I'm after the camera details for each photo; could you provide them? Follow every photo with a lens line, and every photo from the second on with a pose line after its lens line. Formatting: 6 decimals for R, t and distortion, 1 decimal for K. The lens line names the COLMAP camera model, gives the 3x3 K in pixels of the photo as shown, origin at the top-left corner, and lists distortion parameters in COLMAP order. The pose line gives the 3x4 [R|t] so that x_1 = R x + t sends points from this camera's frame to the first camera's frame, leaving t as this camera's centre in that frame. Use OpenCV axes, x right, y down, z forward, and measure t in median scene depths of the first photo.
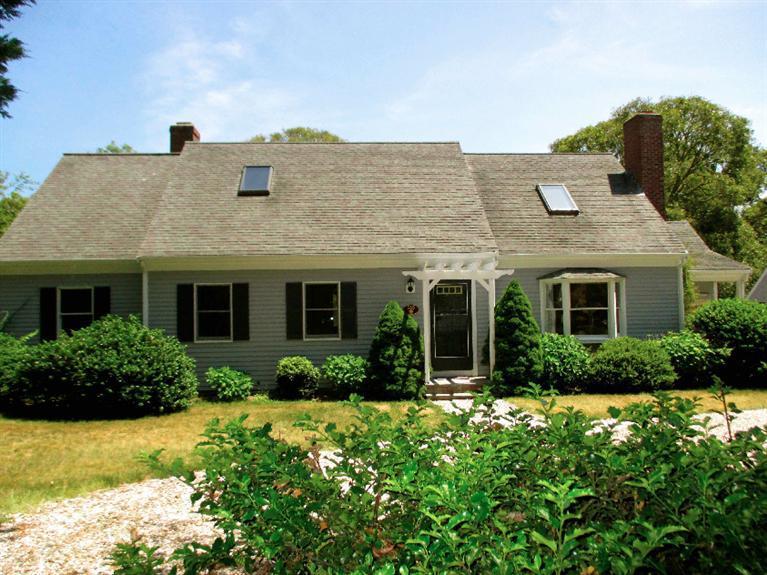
lens RADIAL K [[652.2, 0, 393.5], [0, 652.2, 288.3], [0, 0, 1]] dist [-0.029607, -0.008596]
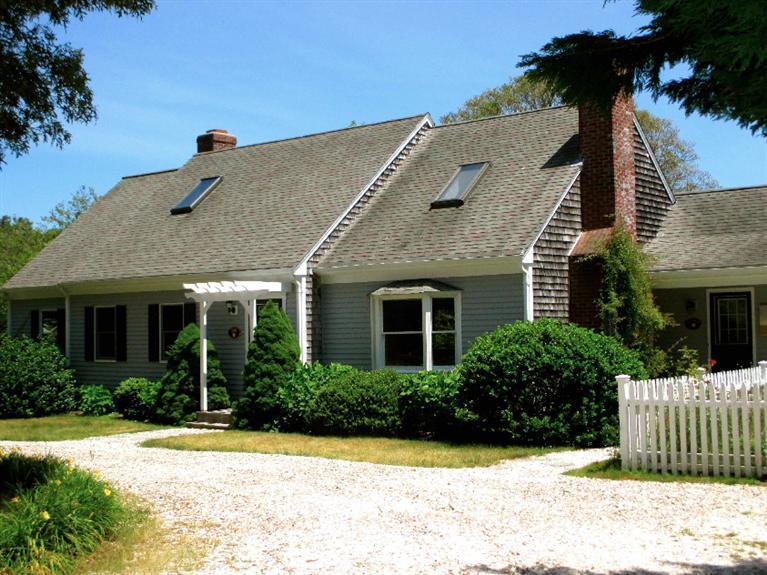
lens RADIAL K [[1071.4, 0, 383.5], [0, 1071.4, 287.5], [0, 0, 1]] dist [-0.023339, -0.041215]
pose [[0.725014, -0.020075, -0.688441, 1.240851], [0.025493, 0.999672, -0.002303, -0.021806], [0.688262, -0.015880, 0.725289, 0.050980]]
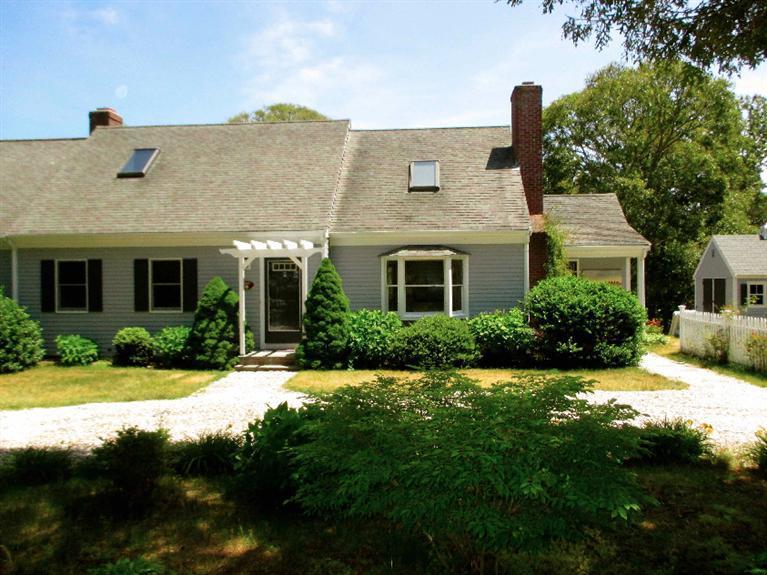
lens RADIAL K [[632.9, 0, 394.9], [0, 632.9, 306.9], [0, 0, 1]] dist [-0.001221, 0.000385]
pose [[0.987929, 0.015767, -0.154101, 0.428963], [-0.004368, 0.997246, 0.074032, -0.009302], [0.154843, -0.072465, 0.985278, 0.024406]]
